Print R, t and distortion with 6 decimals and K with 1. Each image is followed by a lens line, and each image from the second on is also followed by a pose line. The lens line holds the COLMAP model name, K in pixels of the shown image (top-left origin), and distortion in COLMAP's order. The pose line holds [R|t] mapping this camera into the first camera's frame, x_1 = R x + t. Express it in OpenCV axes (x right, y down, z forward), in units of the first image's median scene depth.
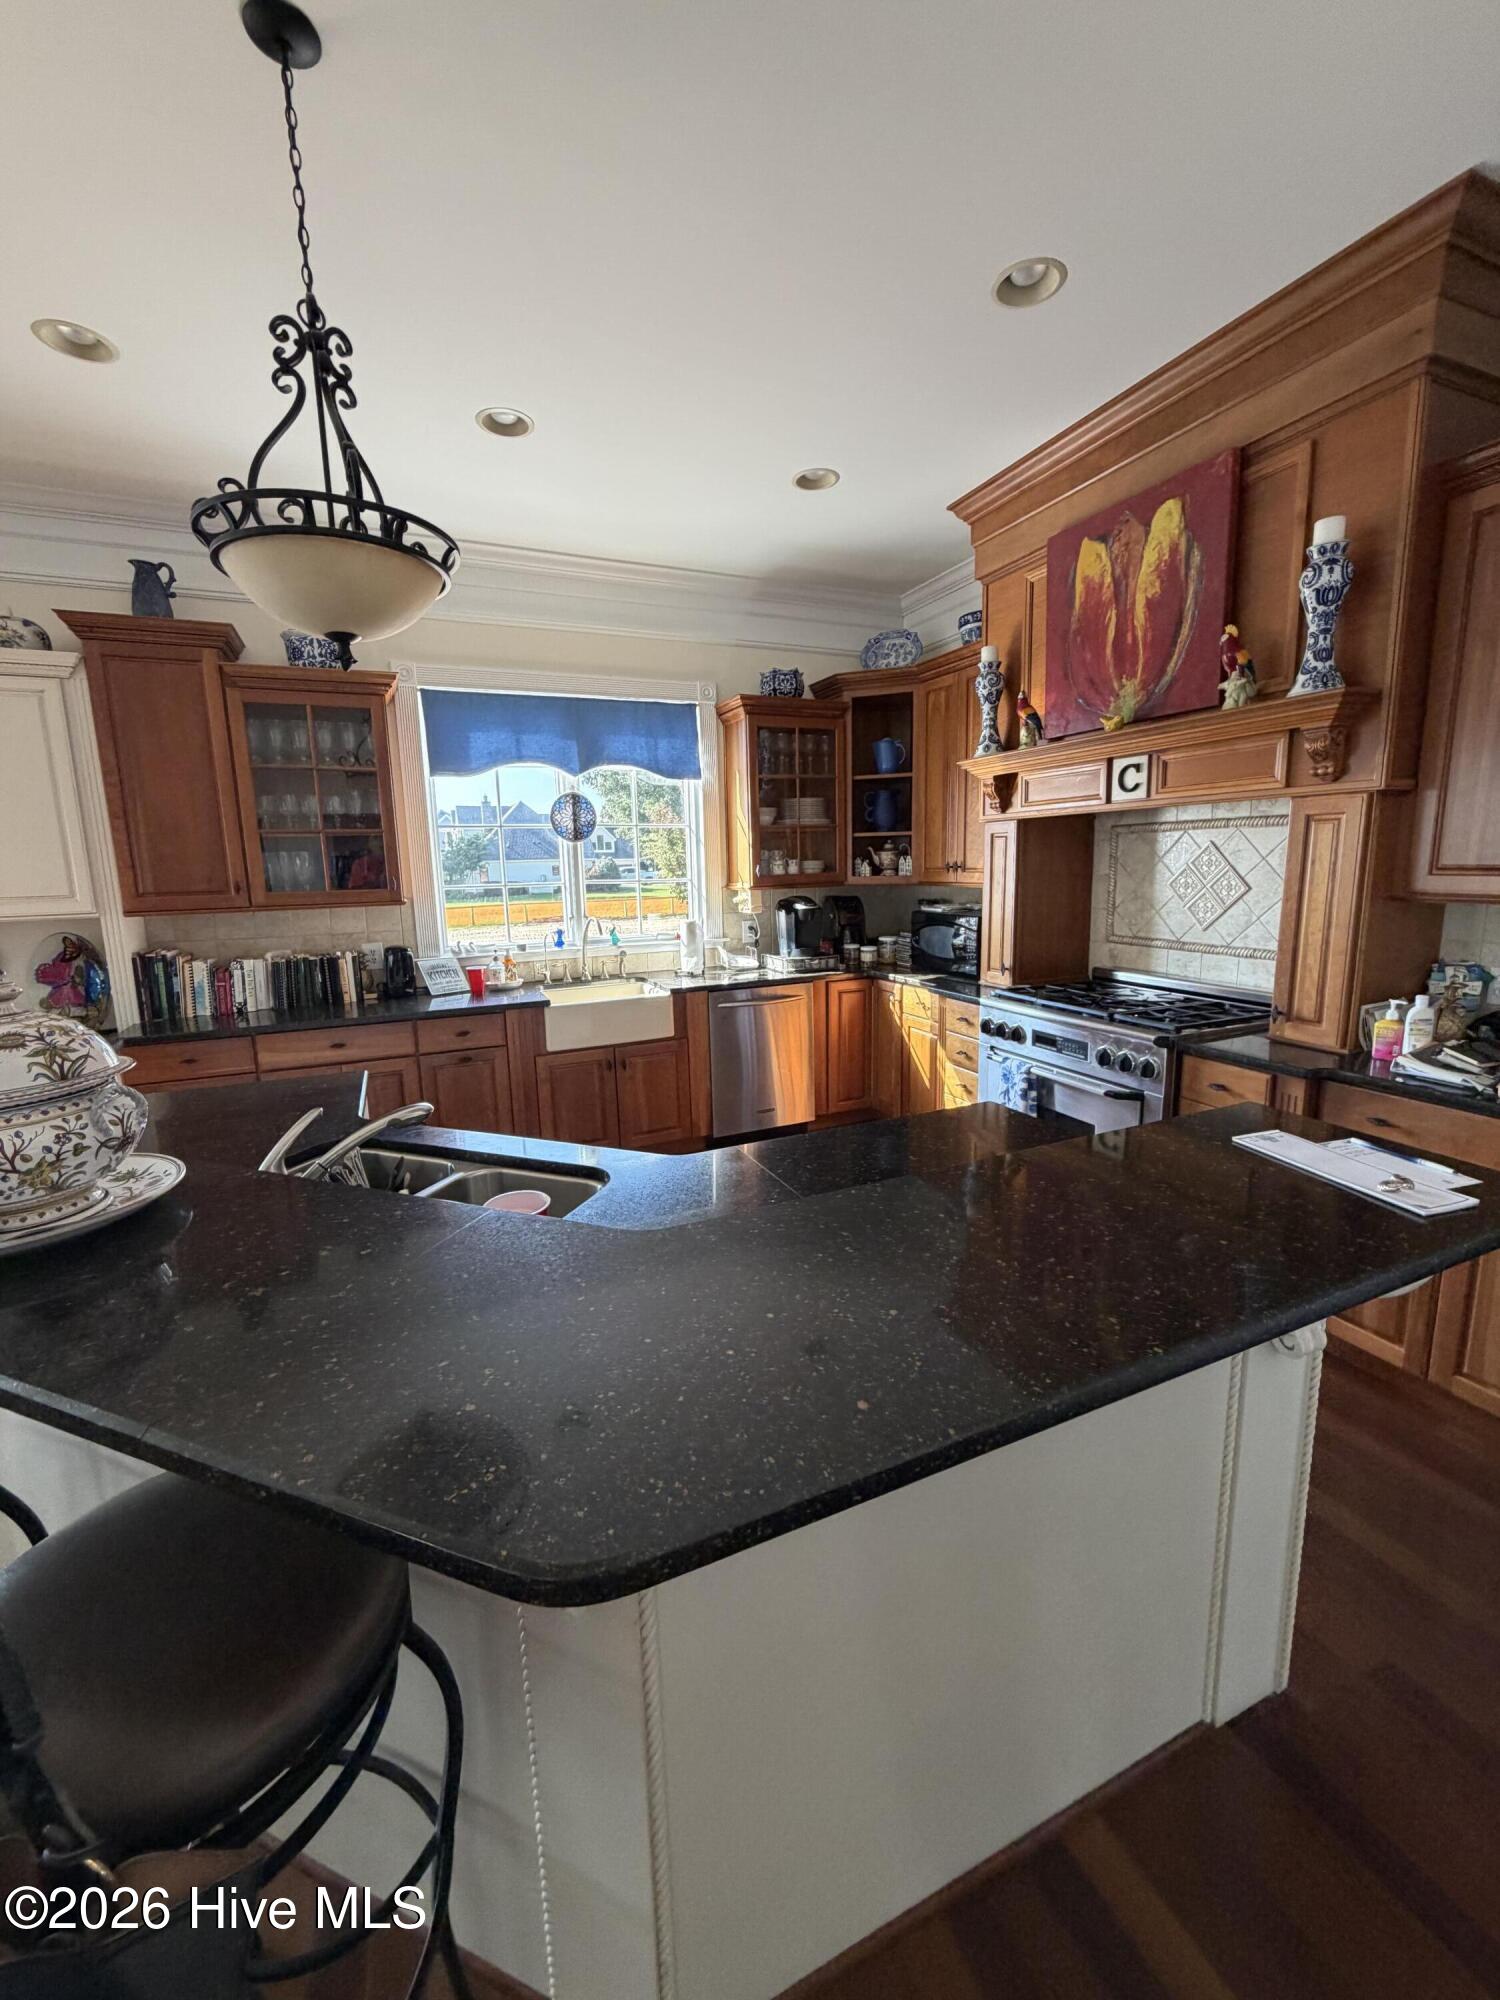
lens RADIAL K [[801.5, 0, 750.0], [0, 801.5, 1000.0], [0, 0, 1]] dist [-0.000250, -0.000395]
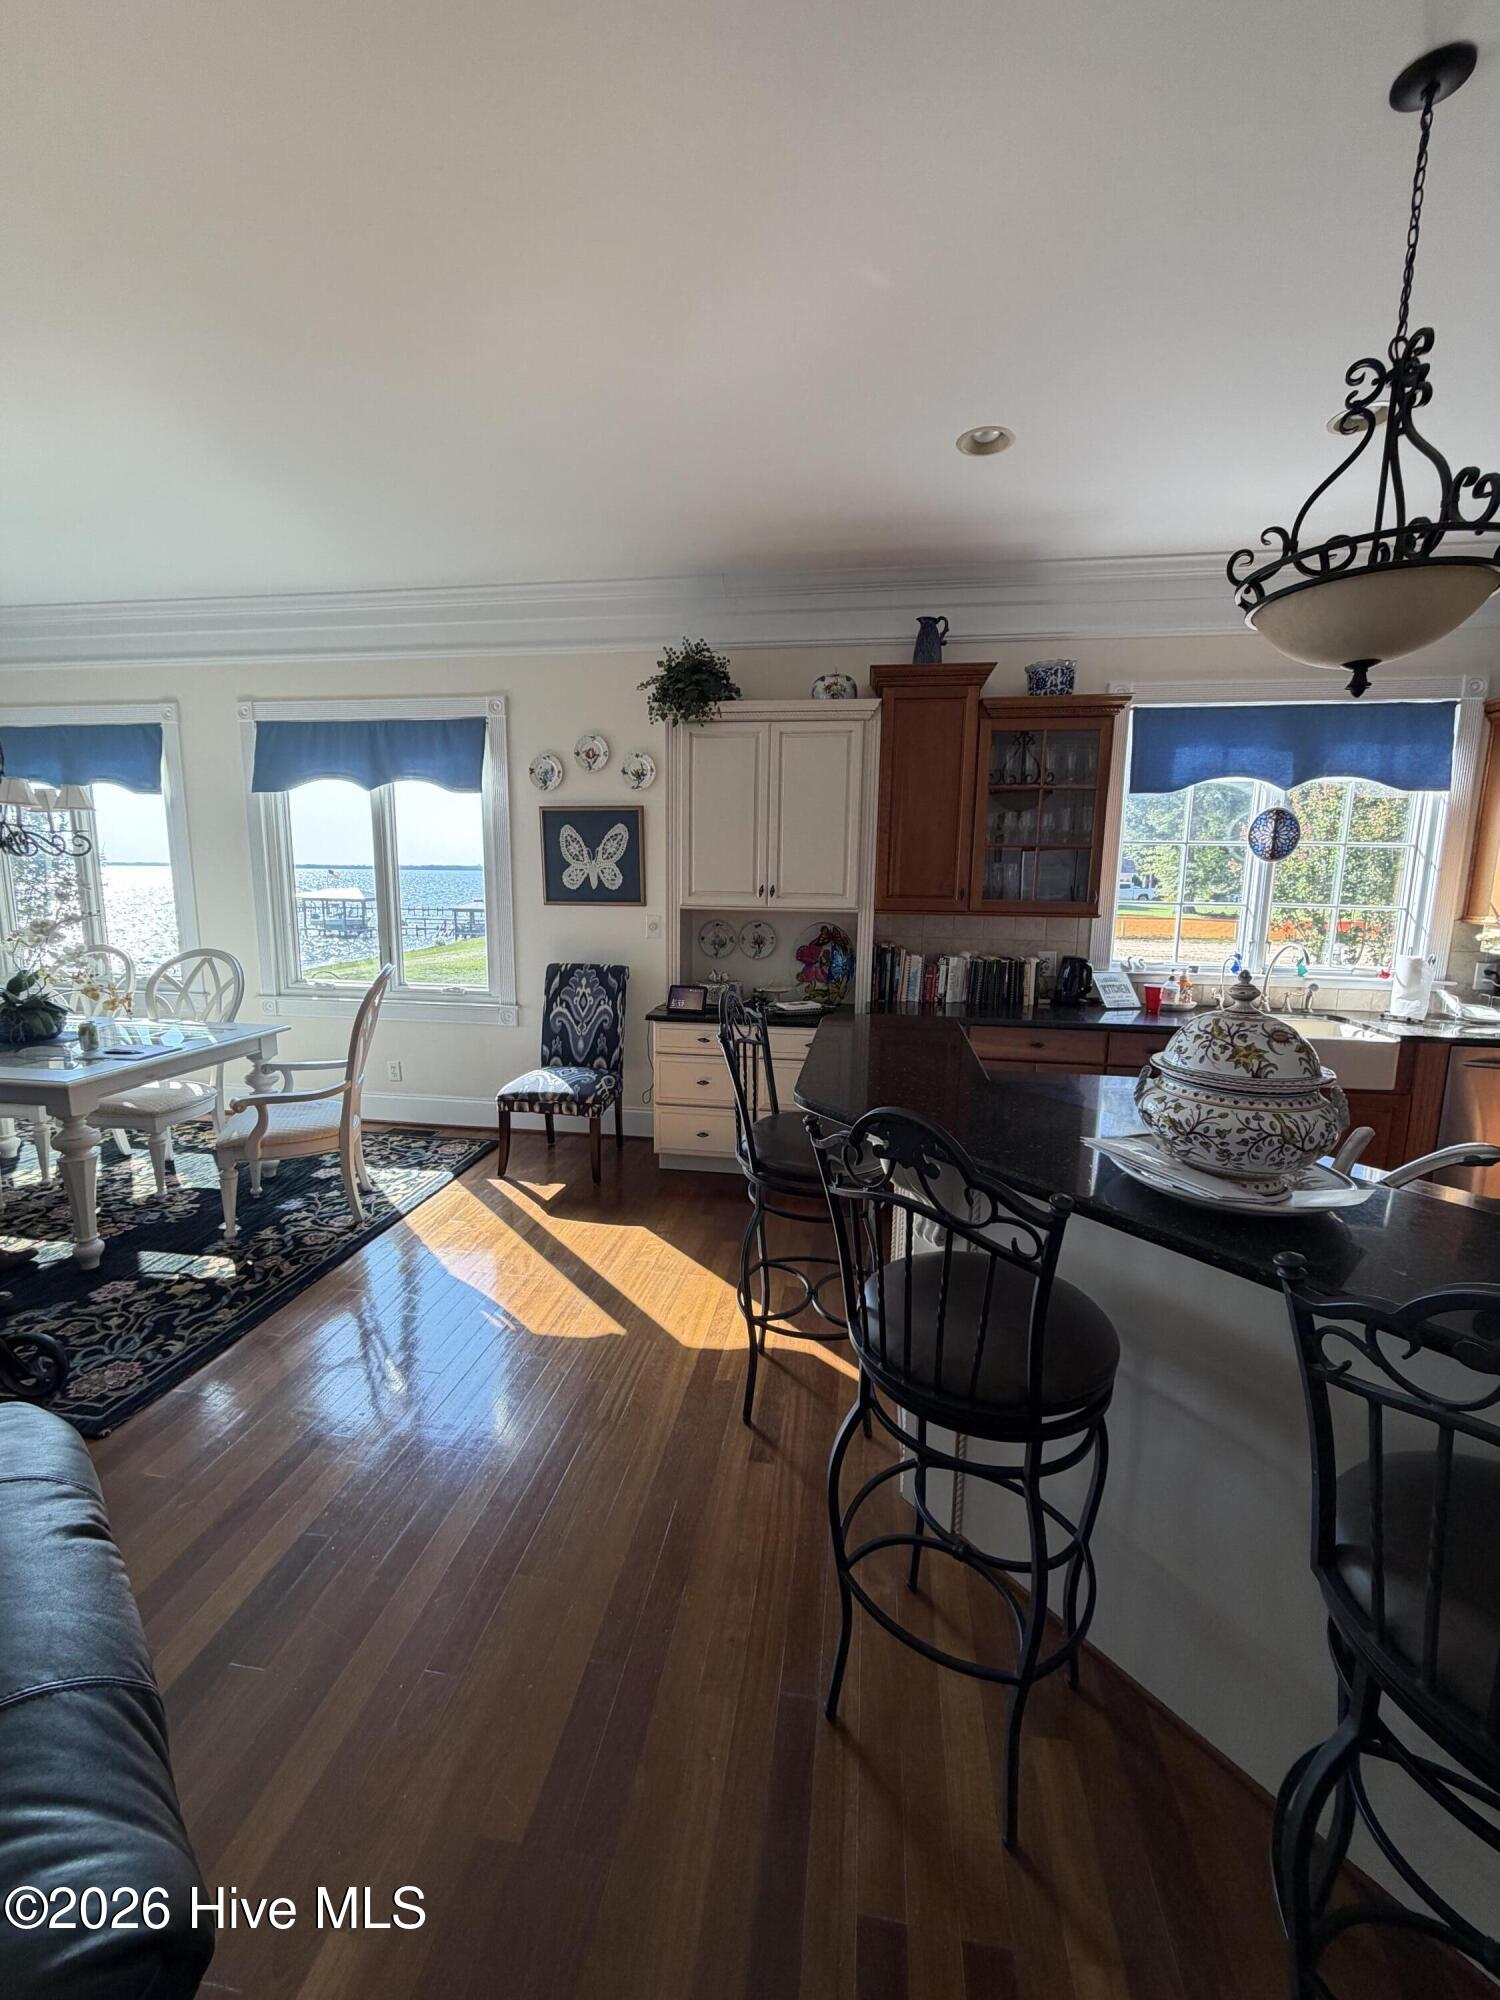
lens RADIAL K [[801.5, 0, 750.0], [0, 801.5, 1000.0], [0, 0, 1]] dist [-0.000250, -0.000395]
pose [[0.837851, 0.121484, -0.532210, -0.249452], [-0.128106, 0.991454, 0.024637, 0.018088], [0.530655, 0.047537, 0.846254, -0.108165]]
